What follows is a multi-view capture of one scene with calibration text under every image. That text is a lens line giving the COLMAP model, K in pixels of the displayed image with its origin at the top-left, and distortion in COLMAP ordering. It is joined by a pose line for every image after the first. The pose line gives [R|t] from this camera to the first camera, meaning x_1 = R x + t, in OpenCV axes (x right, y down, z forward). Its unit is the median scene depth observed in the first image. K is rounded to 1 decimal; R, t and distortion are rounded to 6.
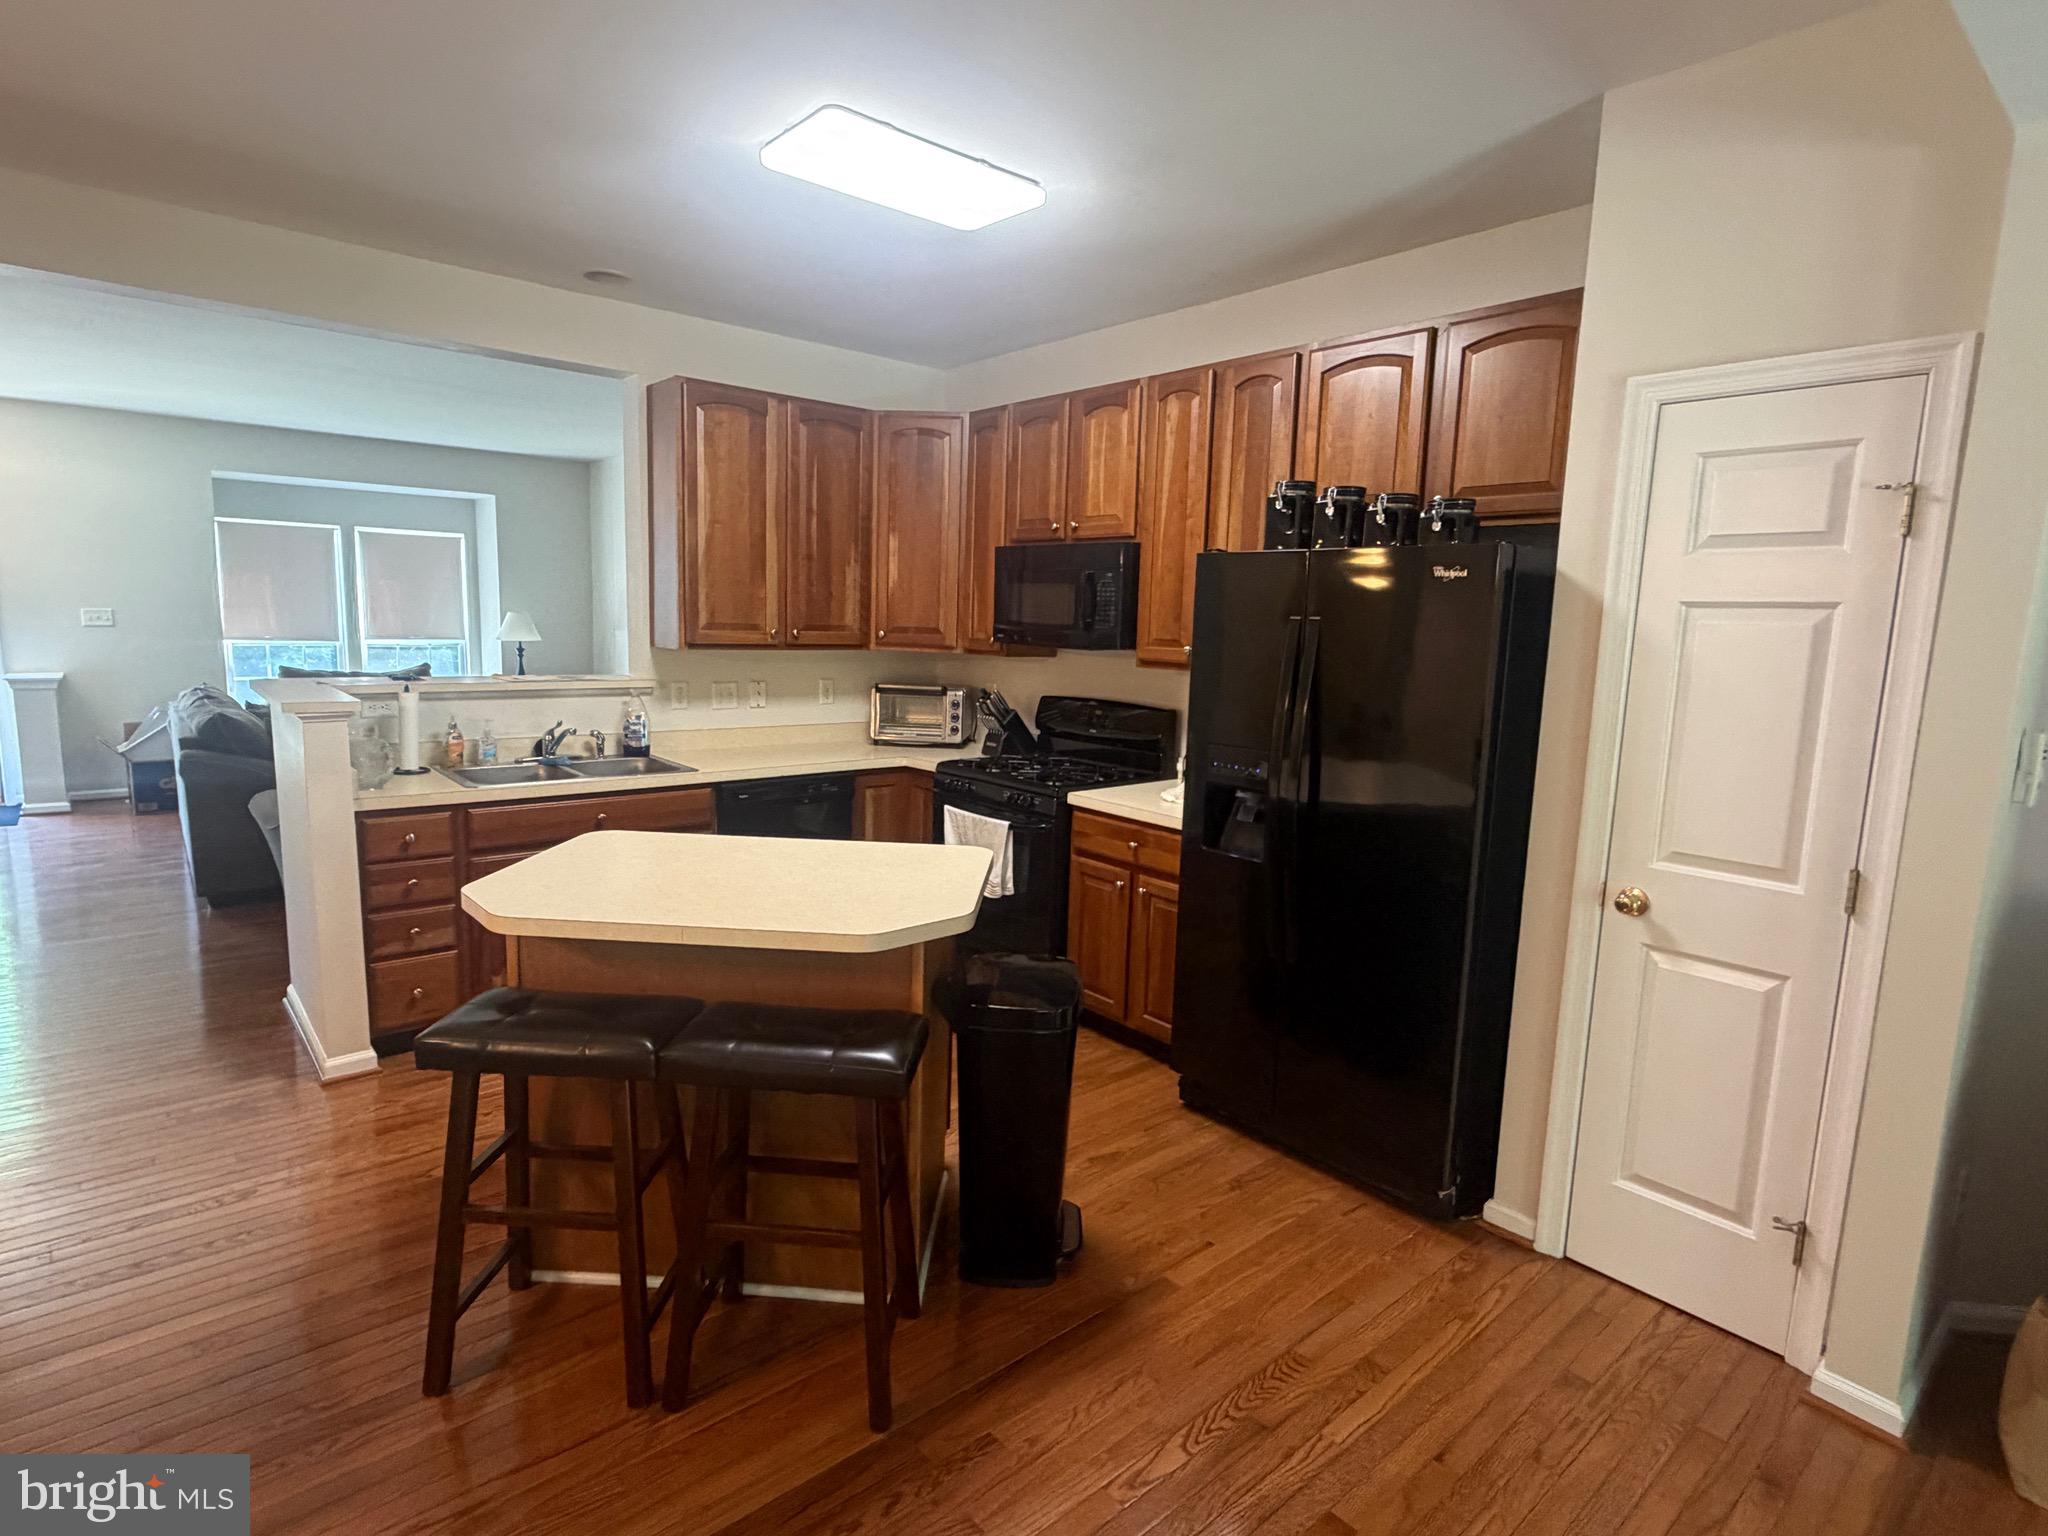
lens RADIAL K [[1056.1, 0, 1009.4], [0, 1056.1, 767.9], [0, 0, 1]] dist [-0.001896, 0.000560]
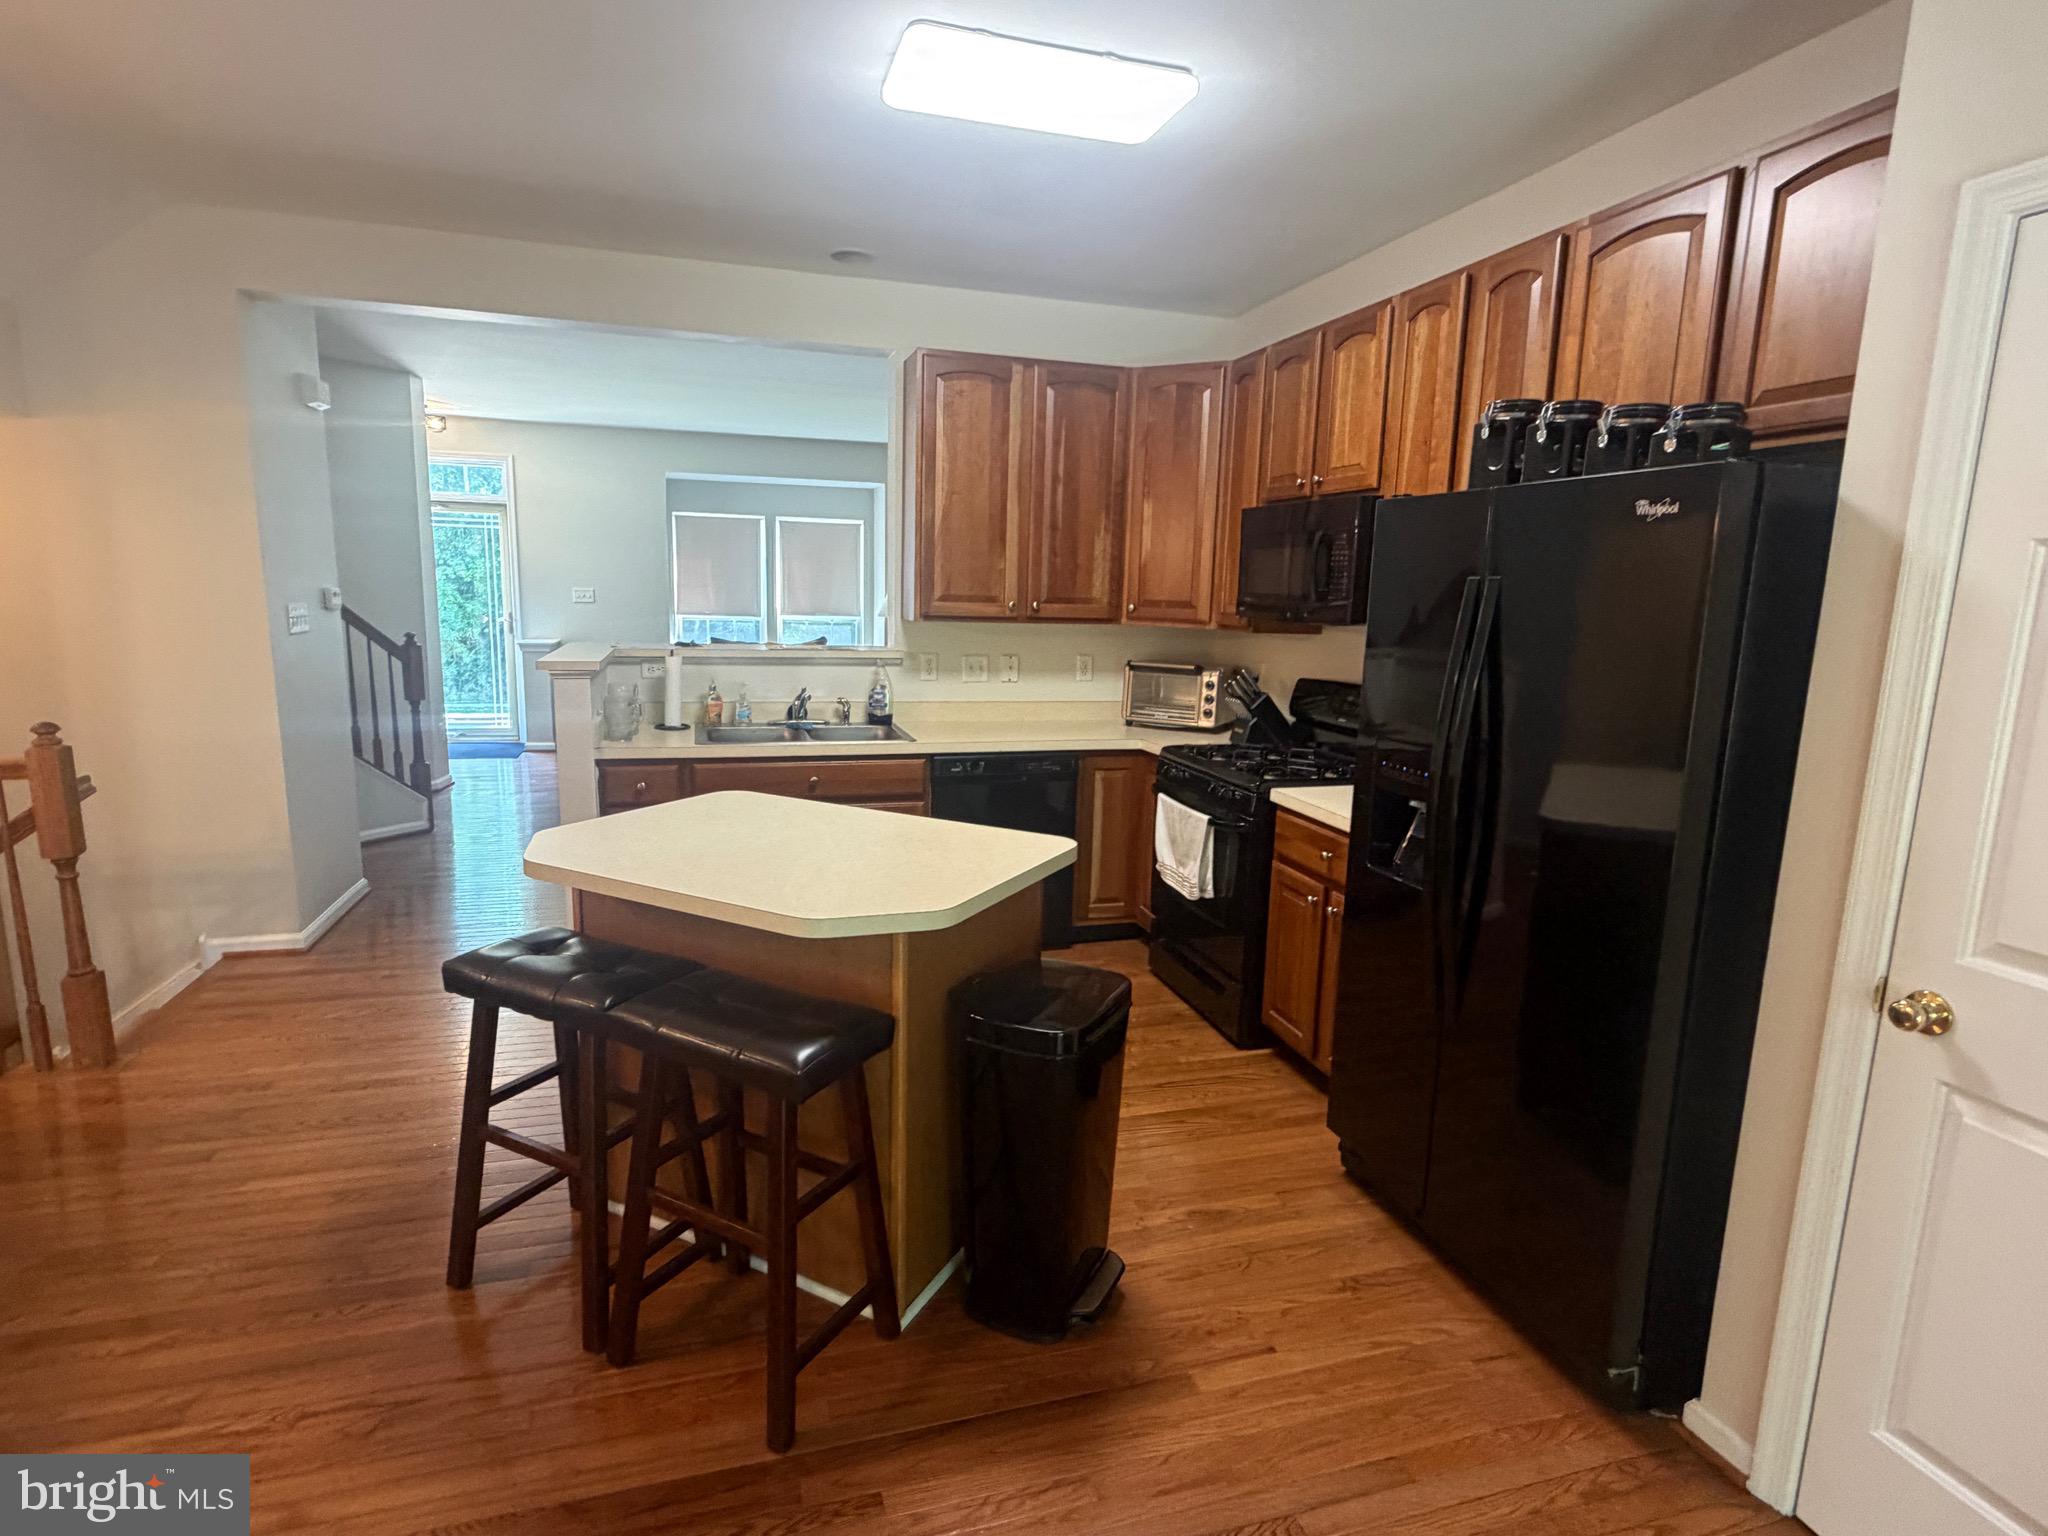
lens RADIAL K [[1056.1, 0, 1016.9], [0, 1056.1, 768.4], [0, 0, 1]] dist [-0.001896, 0.000560]
pose [[0.915535, 0.063444, -0.397203, 0.213938], [-0.057595, 0.997984, 0.026652, -0.004082], [0.398093, -0.001524, 0.917344, 0.124745]]
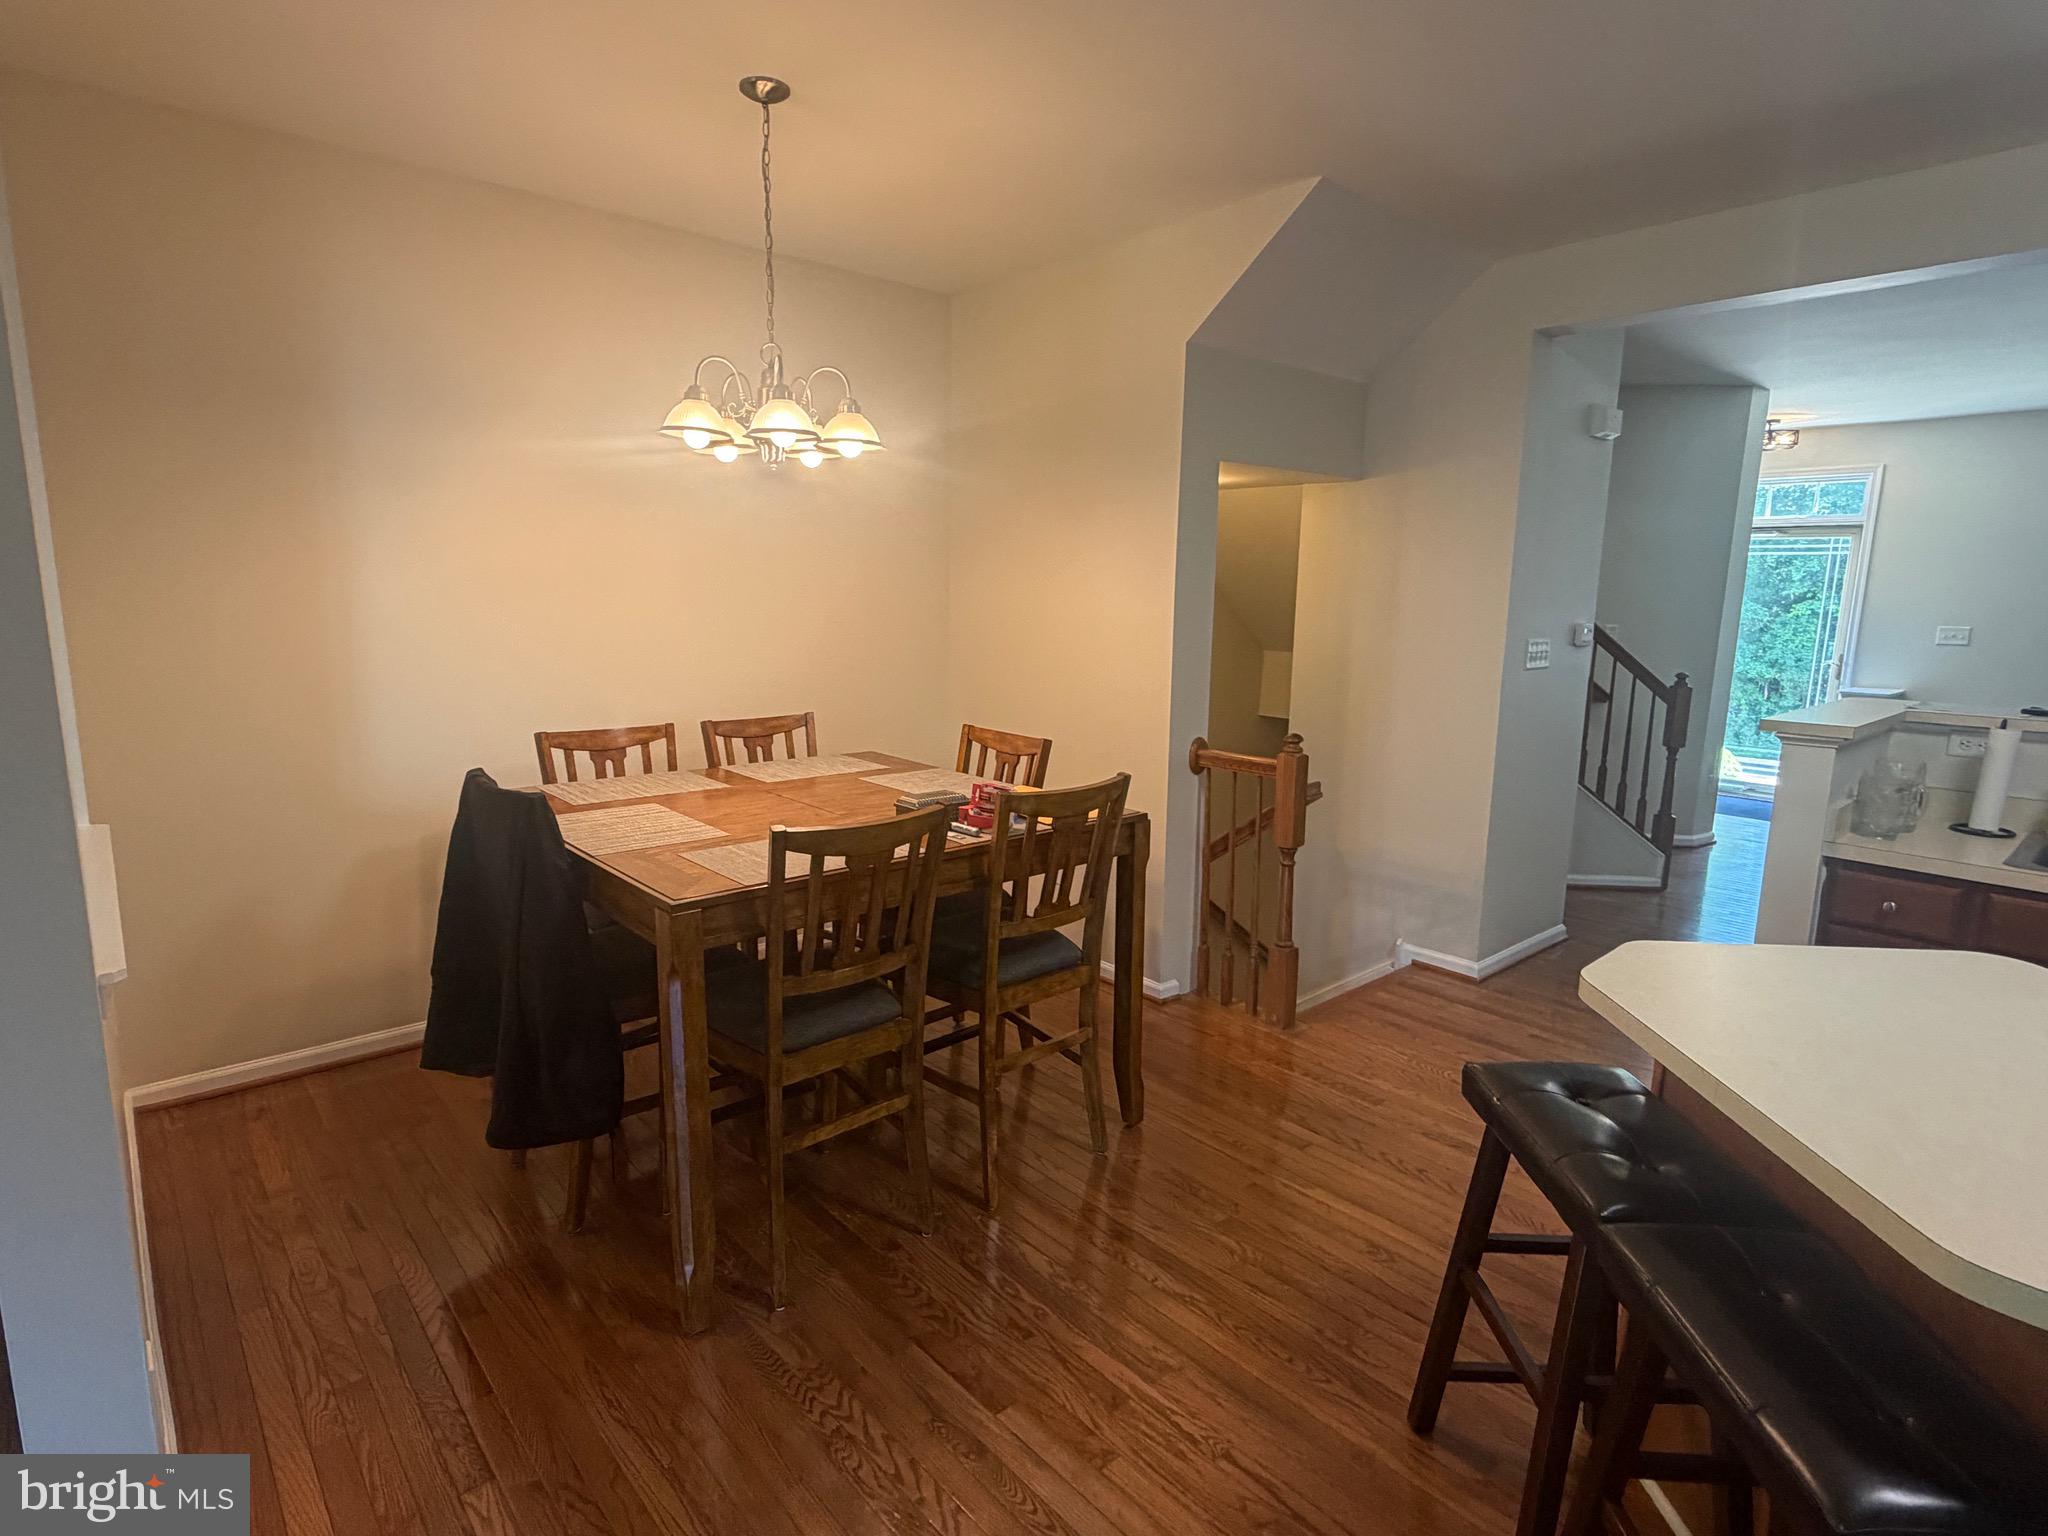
lens RADIAL K [[1056.1, 0, 1021.6], [0, 1056.1, 771.6], [0, 0, 1]] dist [-0.001896, 0.000560]
pose [[0.019930, 0.140455, -0.989886, 0.168377], [-0.161096, 0.977597, 0.135468, -0.030870], [0.986737, 0.156767, 0.042111, 0.283264]]
